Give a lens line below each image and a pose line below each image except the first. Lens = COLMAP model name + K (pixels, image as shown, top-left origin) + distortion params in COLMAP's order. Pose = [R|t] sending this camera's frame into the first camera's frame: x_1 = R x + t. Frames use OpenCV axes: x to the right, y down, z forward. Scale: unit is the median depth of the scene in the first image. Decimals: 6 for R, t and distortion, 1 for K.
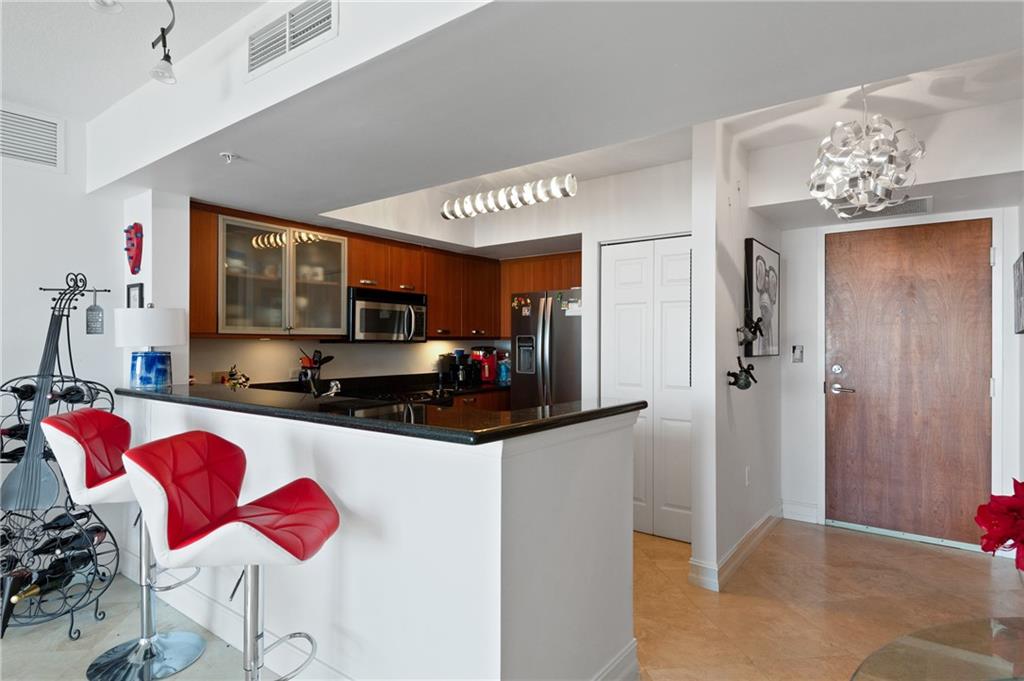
lens RADIAL K [[557.8, 0, 509.9], [0, 557.8, 340.9], [0, 0, 1]] dist [0.044173, -0.035245]
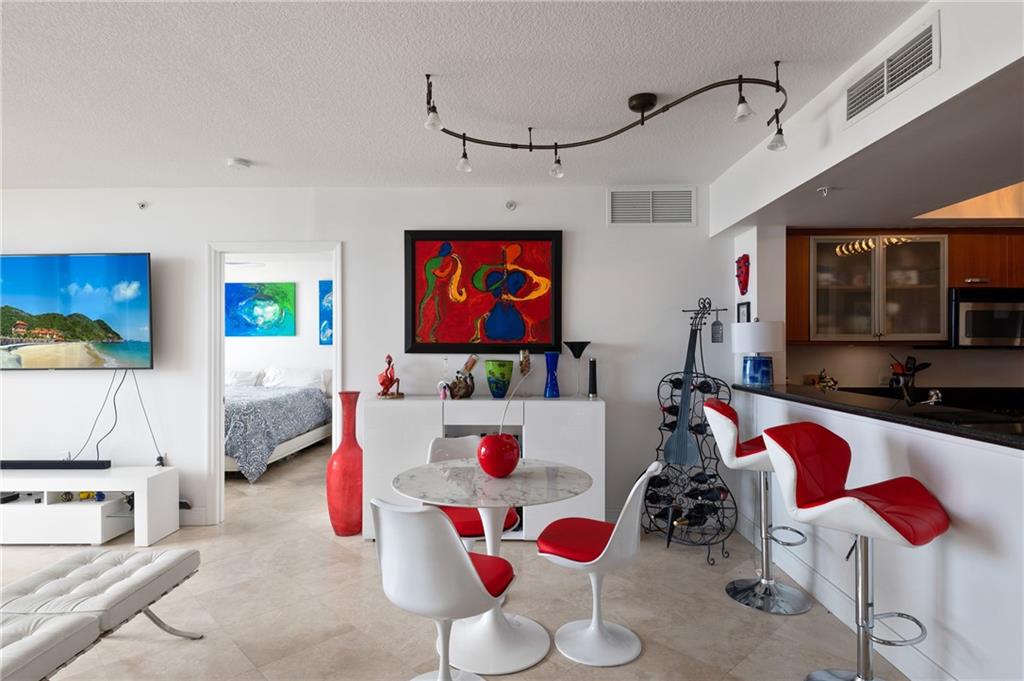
lens RADIAL K [[557.8, 0, 509.9], [0, 557.8, 340.9], [0, 0, 1]] dist [0.044173, -0.035245]
pose [[0.590579, -0.006536, -0.806953, 0.040293], [0.005089, 0.999977, -0.004375, -0.011357], [0.806964, -0.001523, 0.590599, -0.156540]]
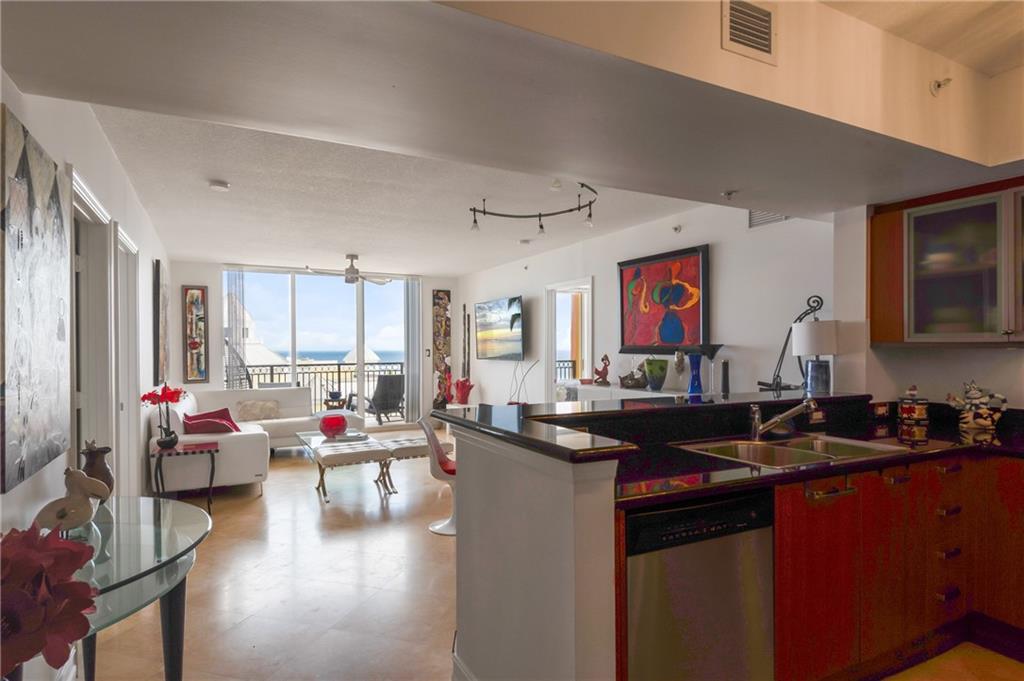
lens RADIAL K [[561.1, 0, 511.5], [0, 561.1, 350.2], [0, 0, 1]] dist [0.045201, -0.036869]
pose [[-0.422246, 0.004707, -0.906469, 0.568374], [0.004186, 0.999986, 0.003243, -0.006569], [0.906472, -0.002425, -0.422260, 0.809783]]
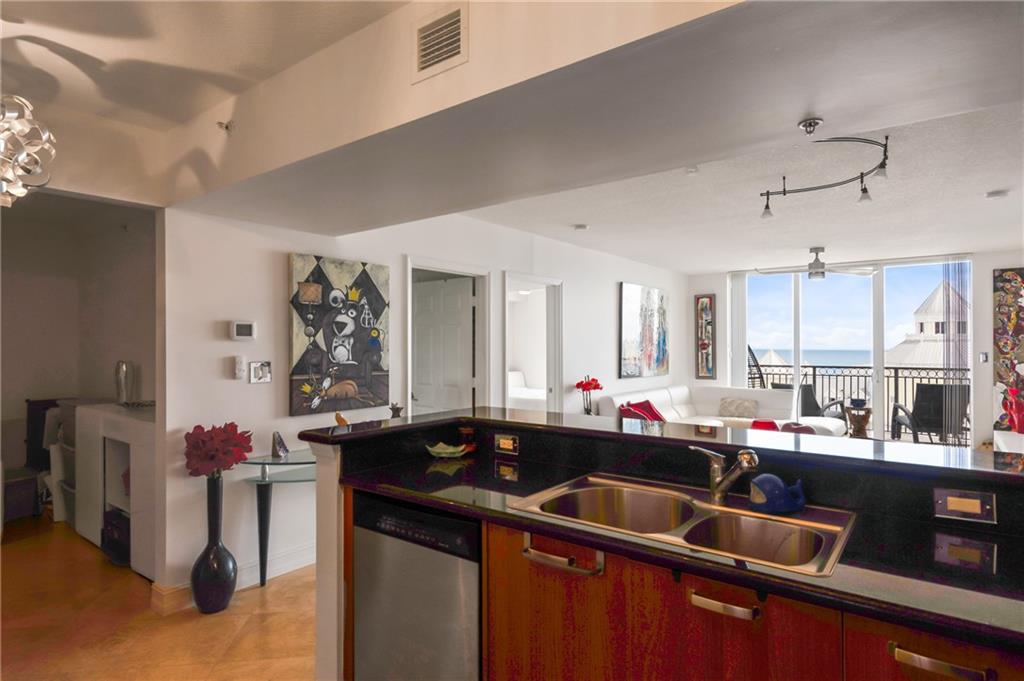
lens RADIAL K [[557.8, 0, 509.9], [0, 557.8, 340.9], [0, 0, 1]] dist [0.044173, -0.035245]
pose [[-0.999982, -0.001354, 0.005901, -0.076782], [-0.001406, 0.999960, -0.008848, -0.024649], [-0.005889, -0.008856, -0.999943, 1.306815]]
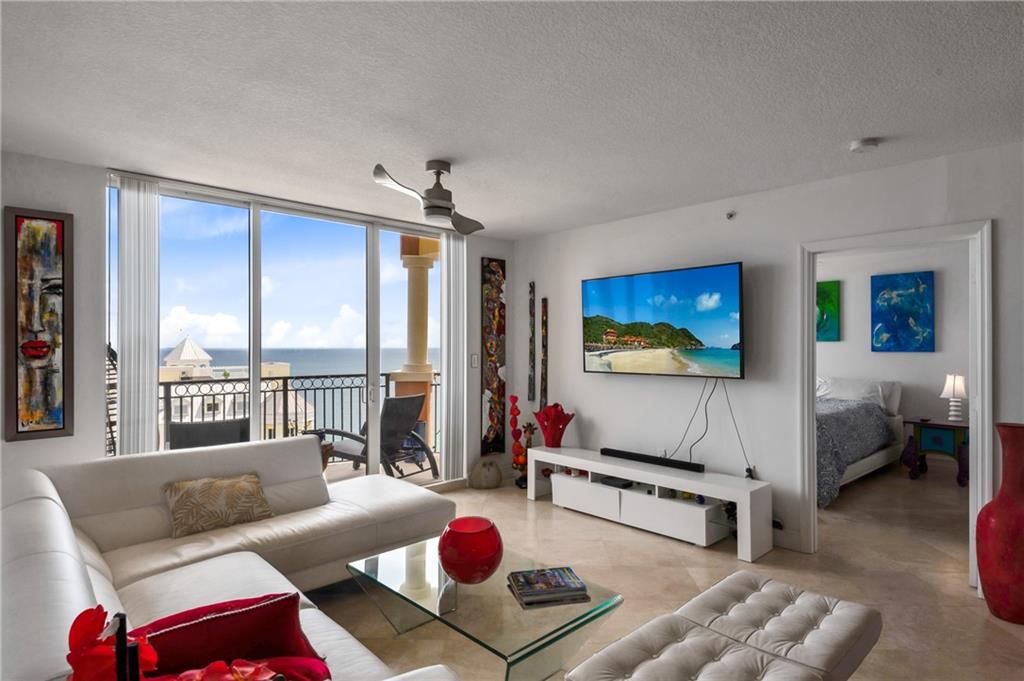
lens RADIAL K [[557.8, 0, 509.9], [0, 557.8, 340.9], [0, 0, 1]] dist [0.044173, -0.035245]
pose [[-0.163865, -0.009461, -0.986437, -0.139412], [0.001141, 0.999952, -0.009780, -0.028918], [0.986482, -0.002728, -0.163846, -0.354843]]
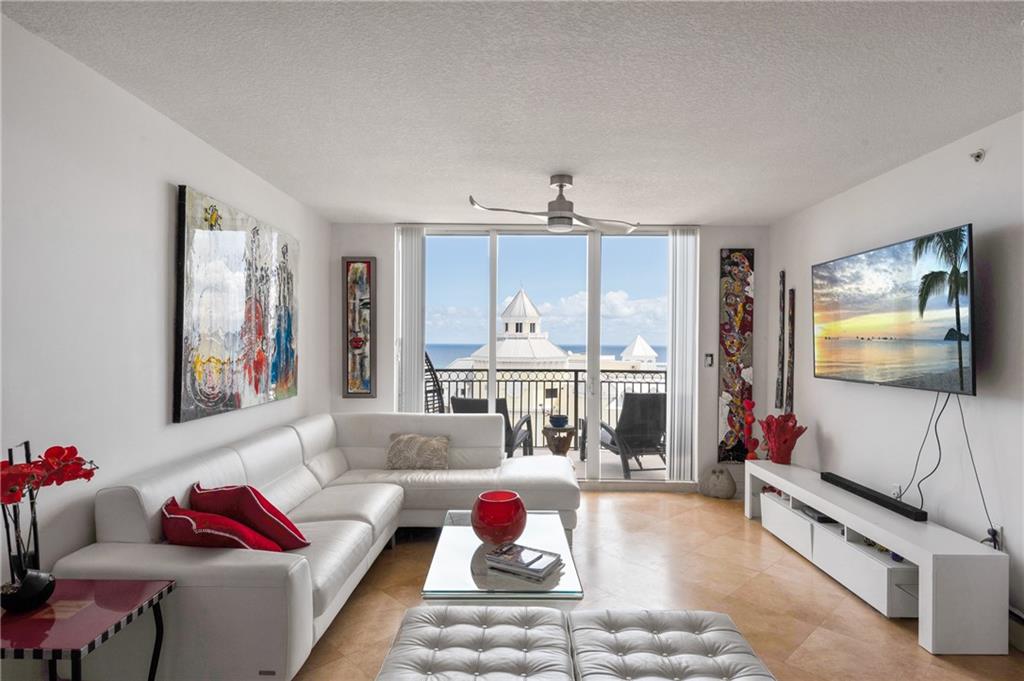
lens RADIAL K [[557.8, 0, 509.9], [0, 557.8, 340.9], [0, 0, 1]] dist [0.044173, -0.035245]
pose [[-0.799915, -0.010207, -0.600027, -0.370006], [-0.009990, 0.999943, -0.003692, -0.028723], [0.600031, 0.003041, -0.799971, 0.192755]]
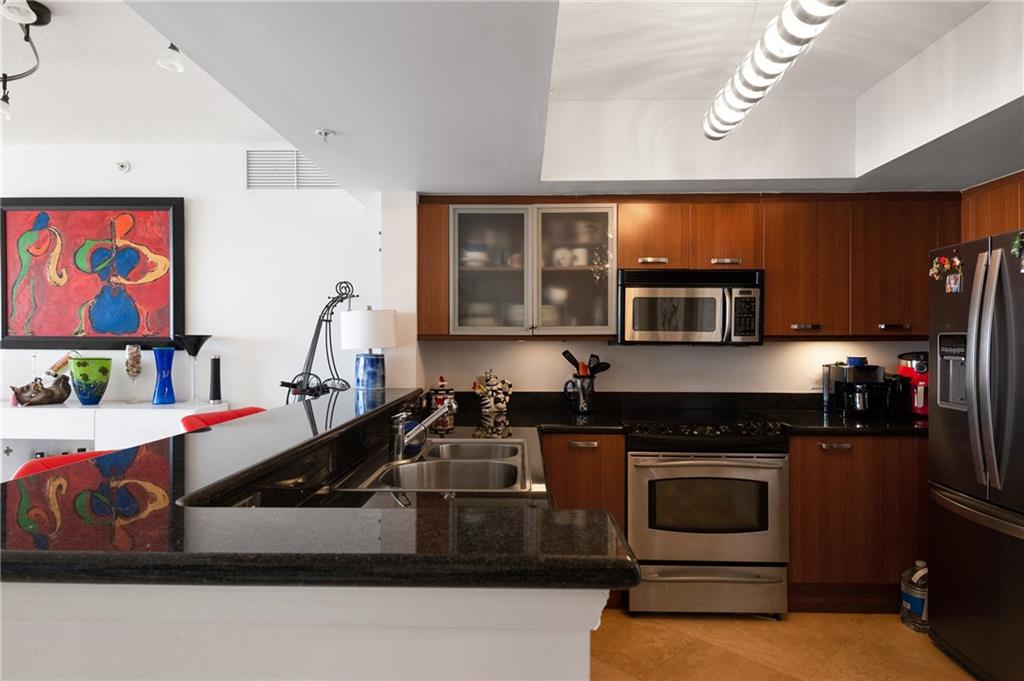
lens RADIAL K [[581.3, 0, 512.0], [0, 581.3, 340.5], [0, 0, 1]] dist [0.037549, -0.038568]
pose [[0.587794, 0.000141, -0.809011, 0.305609], [0.002012, 0.999997, 0.001636, -0.005315], [0.809008, -0.002589, 0.587791, 0.522906]]
